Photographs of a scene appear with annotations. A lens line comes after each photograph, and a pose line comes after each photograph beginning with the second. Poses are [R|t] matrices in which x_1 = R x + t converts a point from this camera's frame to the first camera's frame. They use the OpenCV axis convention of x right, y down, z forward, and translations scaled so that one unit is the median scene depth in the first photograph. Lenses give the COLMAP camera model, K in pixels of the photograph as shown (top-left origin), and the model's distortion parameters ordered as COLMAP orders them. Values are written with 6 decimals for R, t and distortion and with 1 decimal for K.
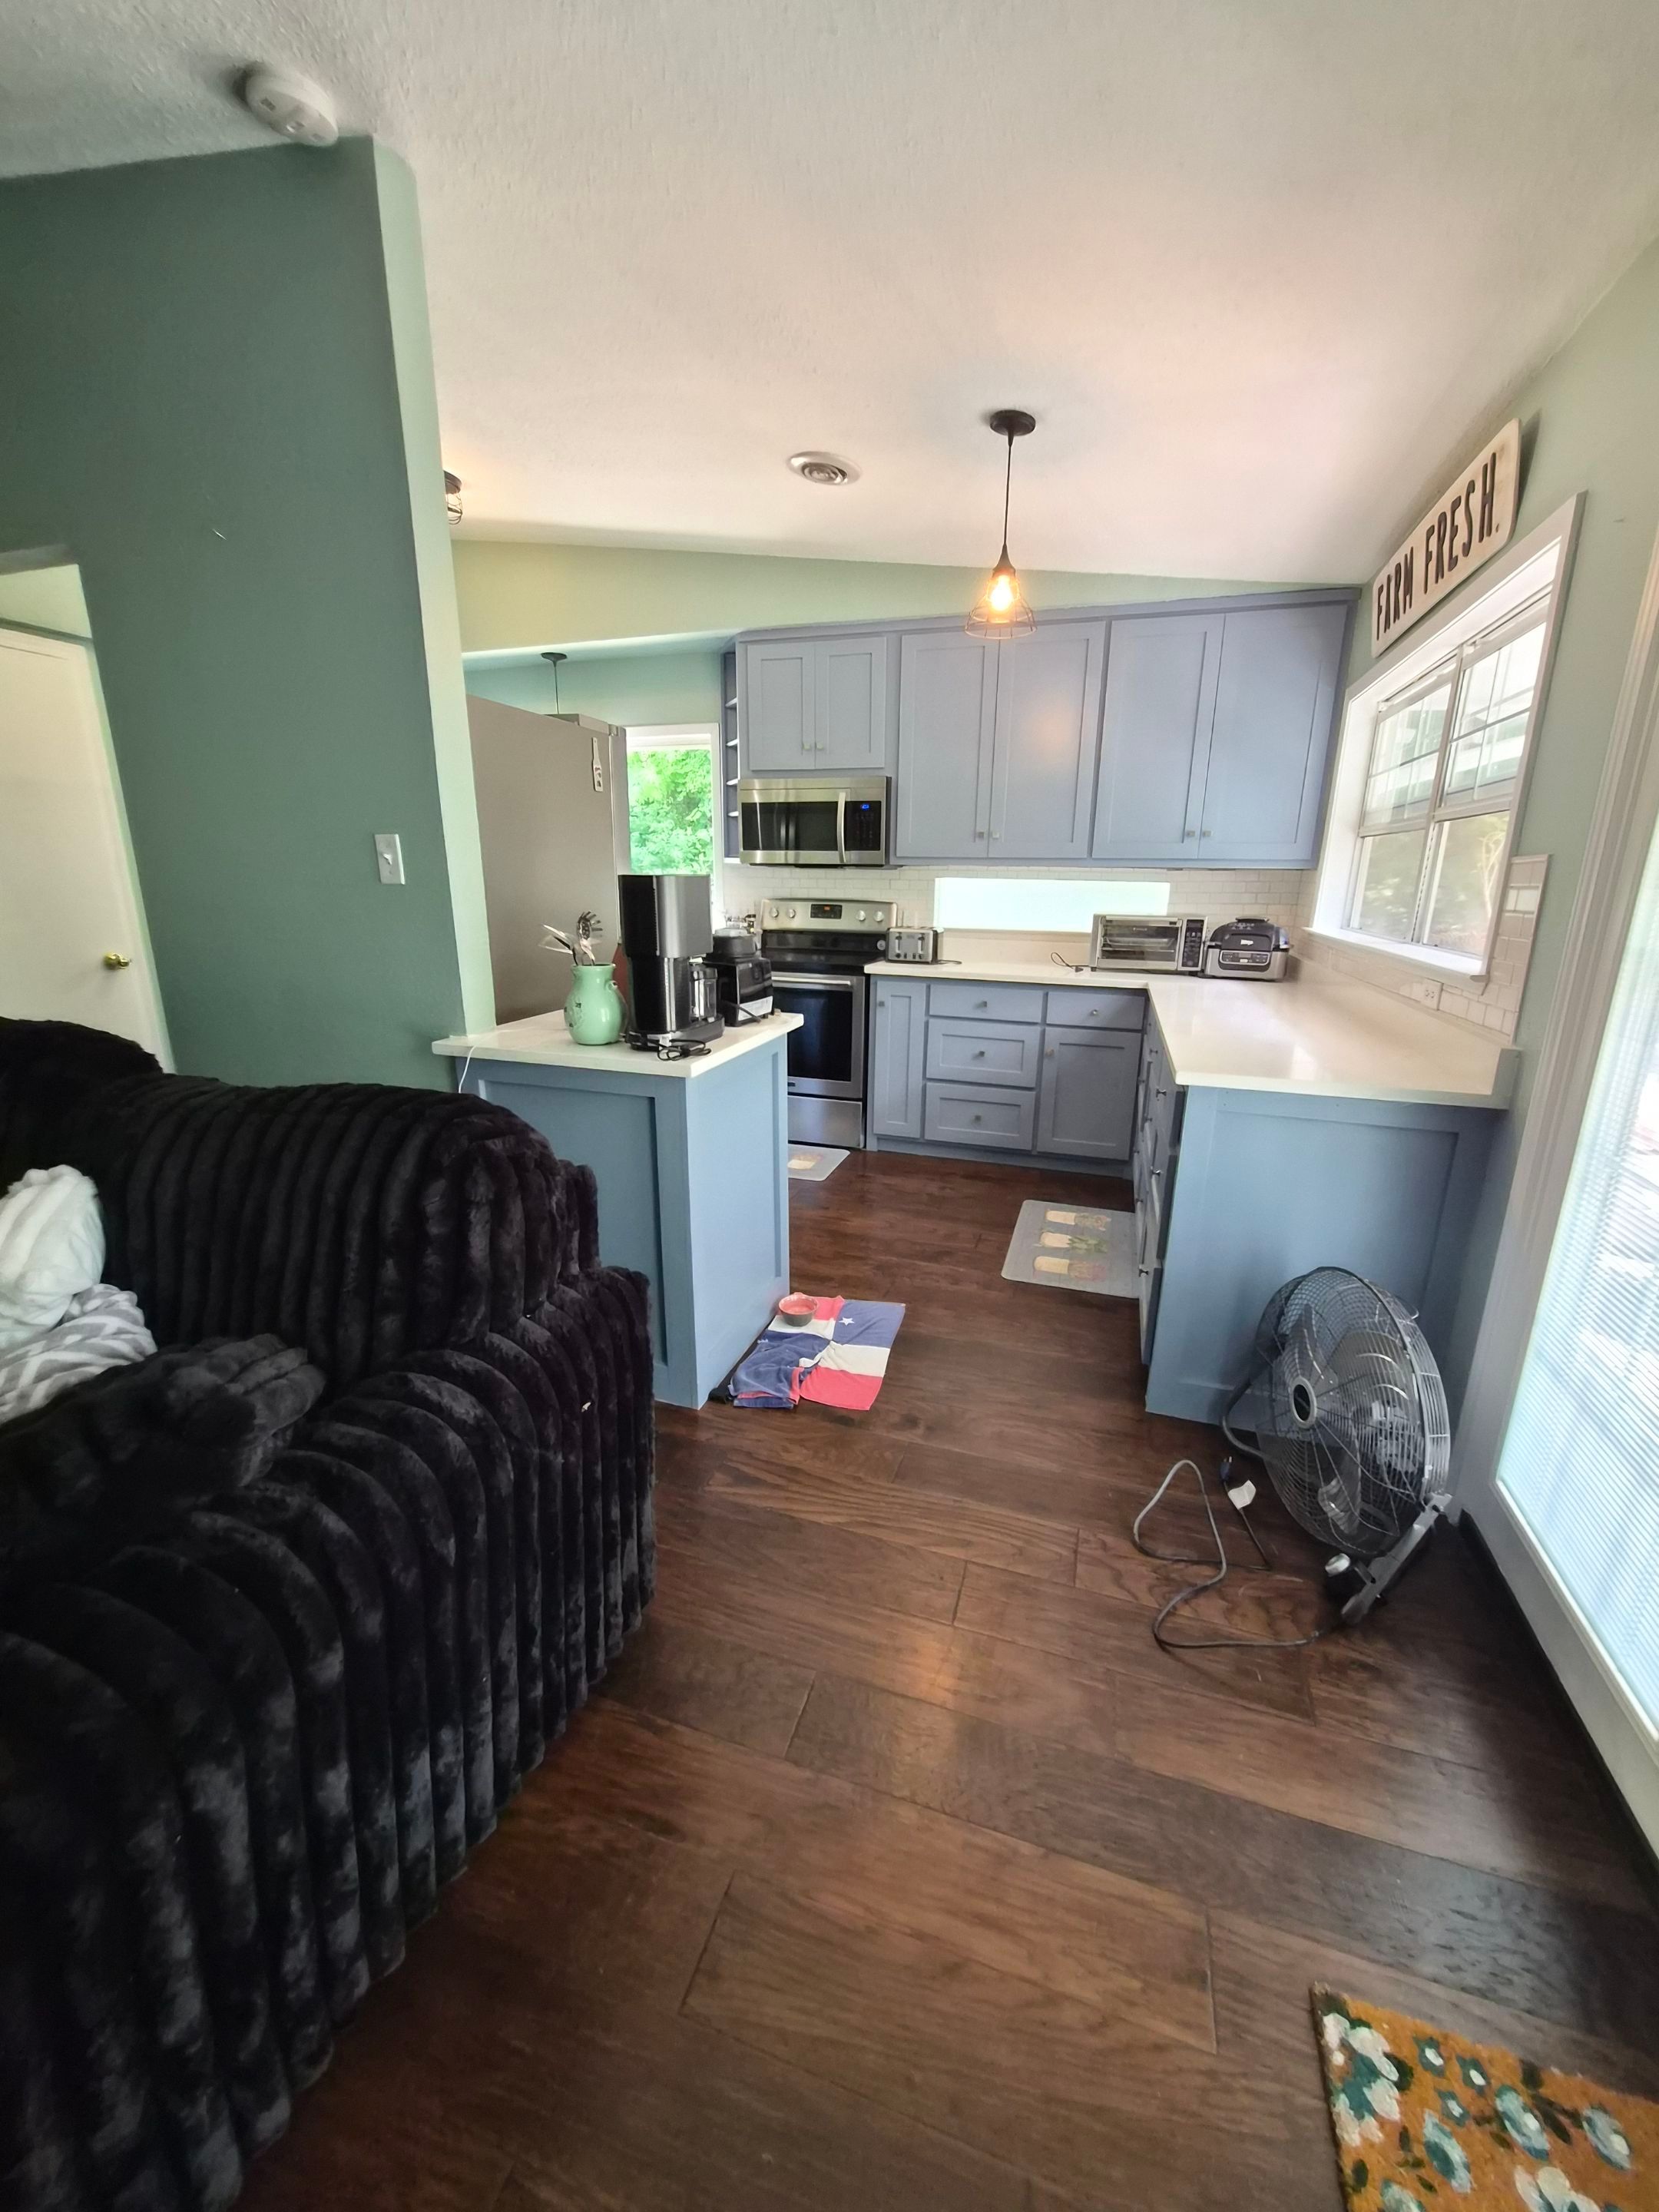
lens RADIAL K [[877.5, 0, 846.2], [0, 877.5, 1110.4], [0, 0, 1]] dist [-0.003813, 0.000365]
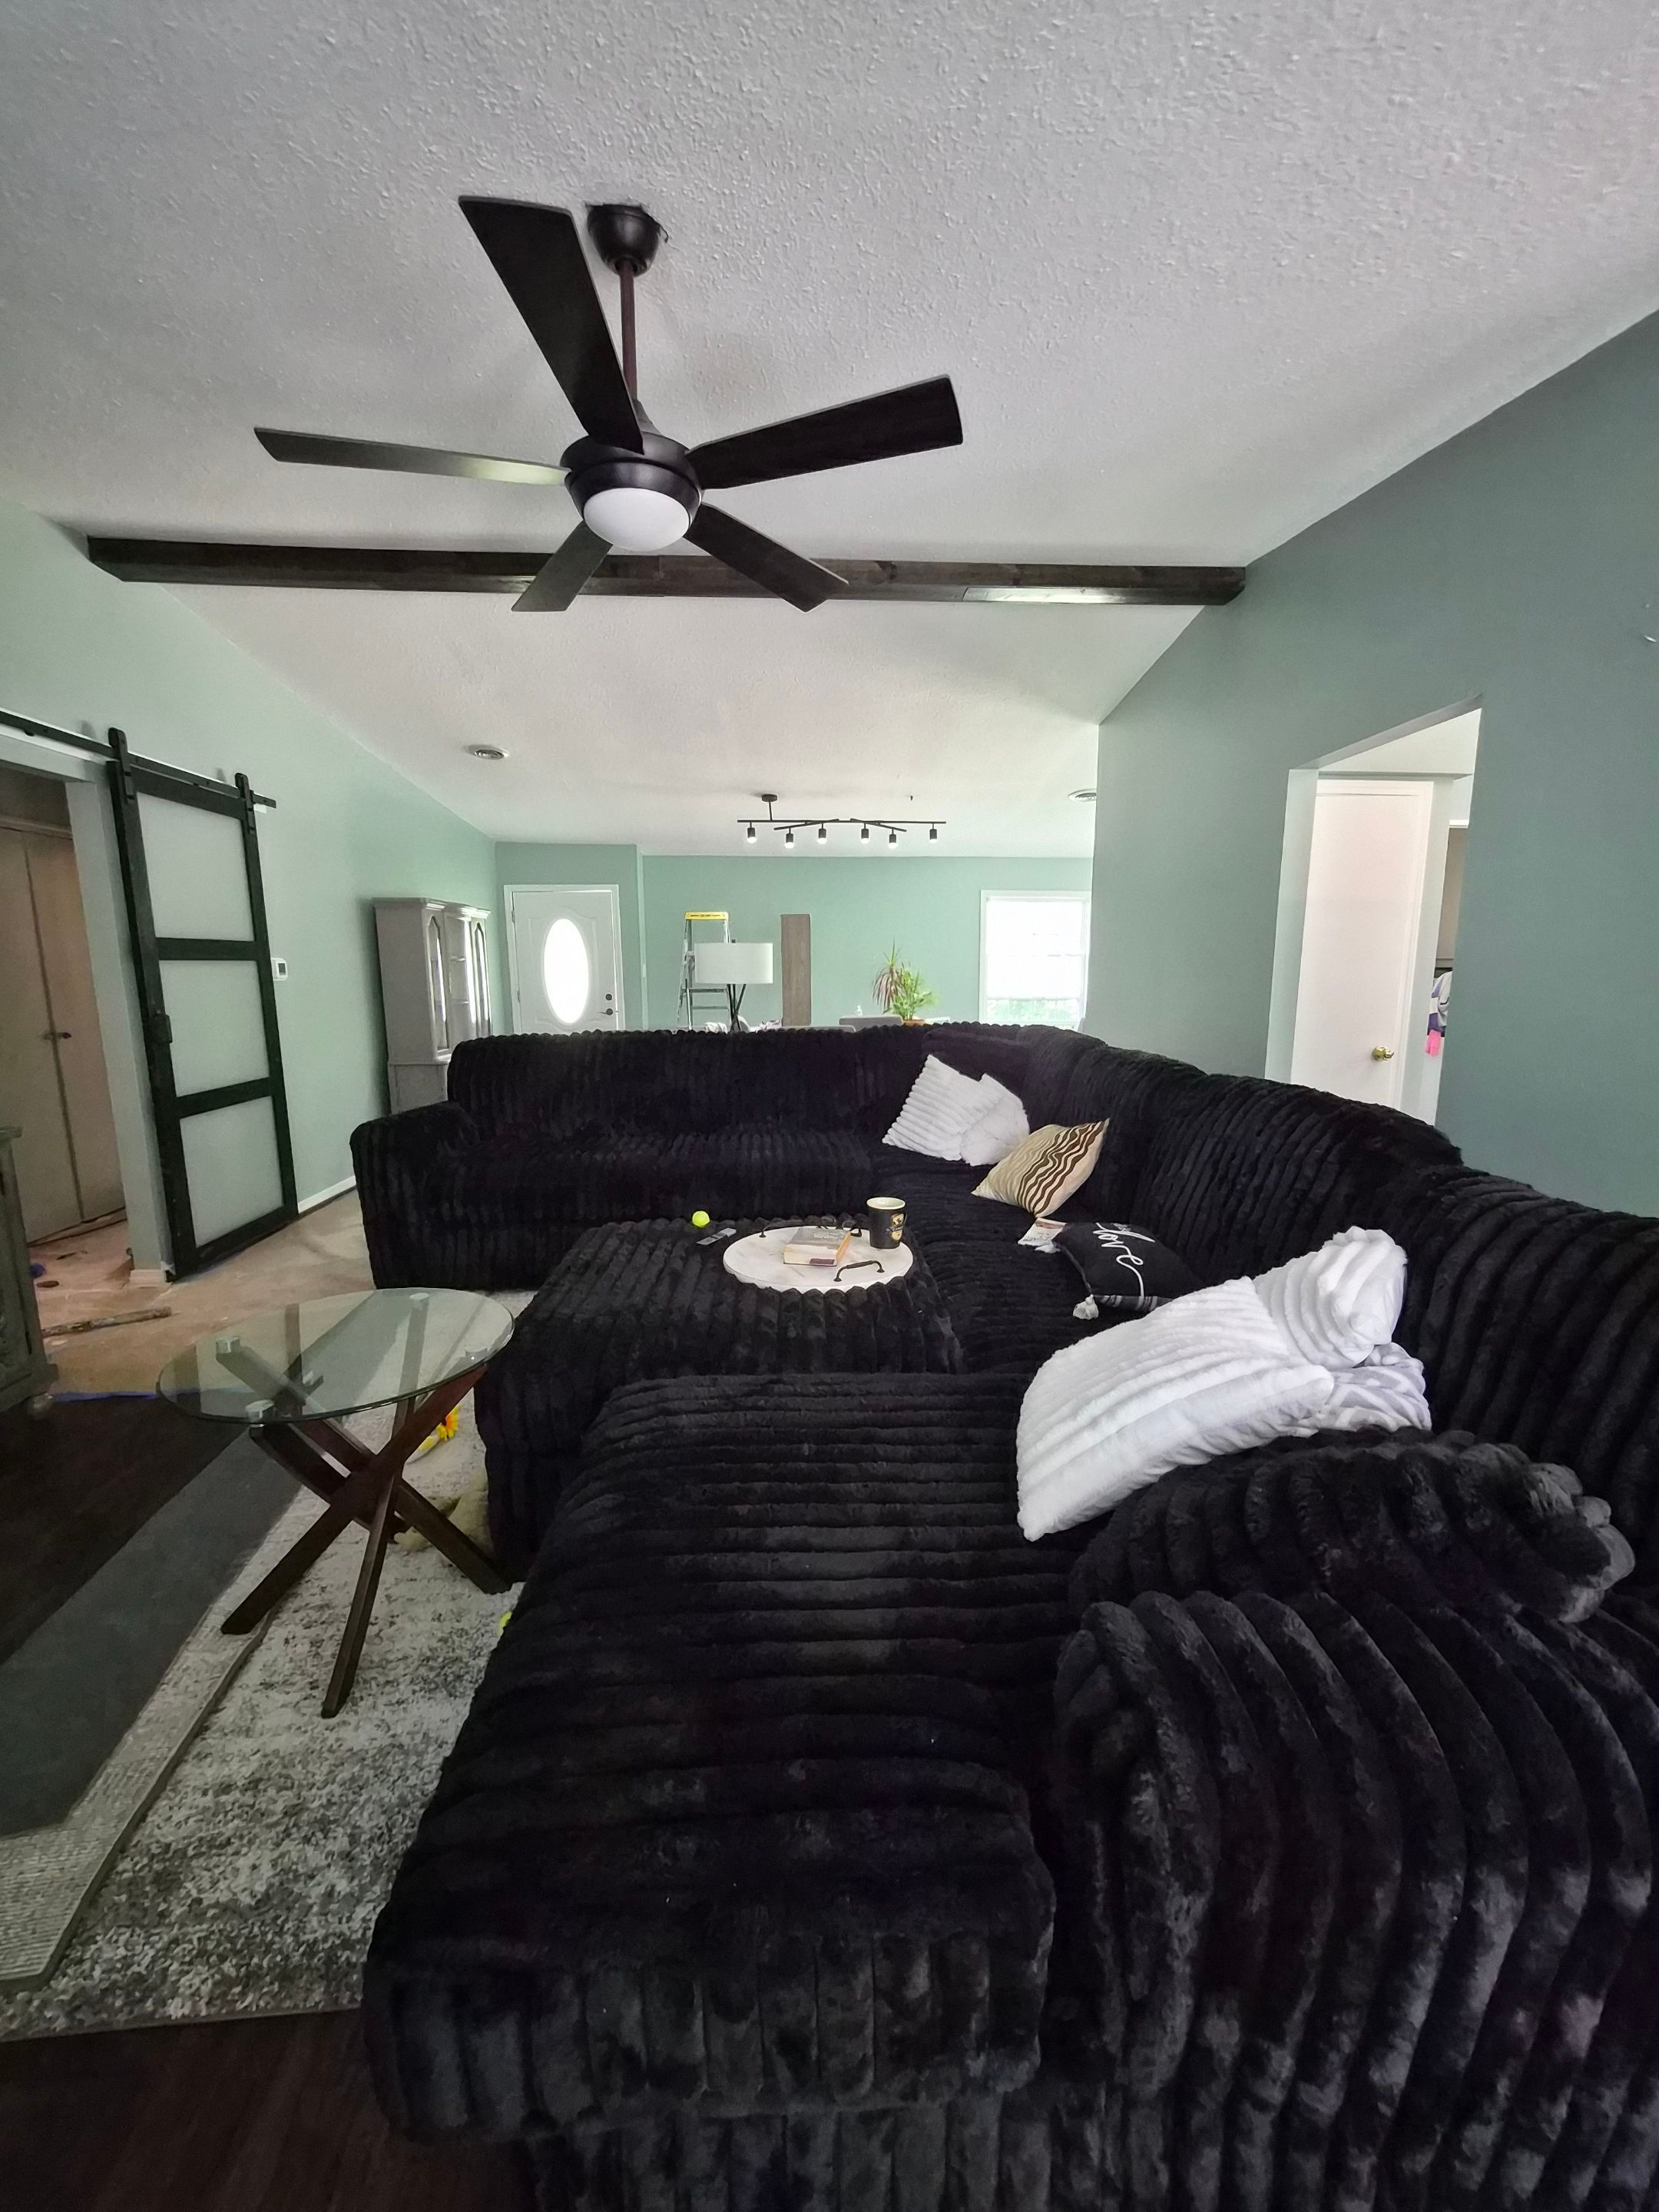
lens RADIAL K [[877.5, 0, 842.6], [0, 877.5, 1104.0], [0, 0, 1]] dist [-0.003813, 0.000365]
pose [[0.333963, 0.134421, -0.932952, -0.092281], [-0.243112, 0.968575, 0.052528, 0.015896], [0.910695, 0.209269, 0.356148, -0.113315]]
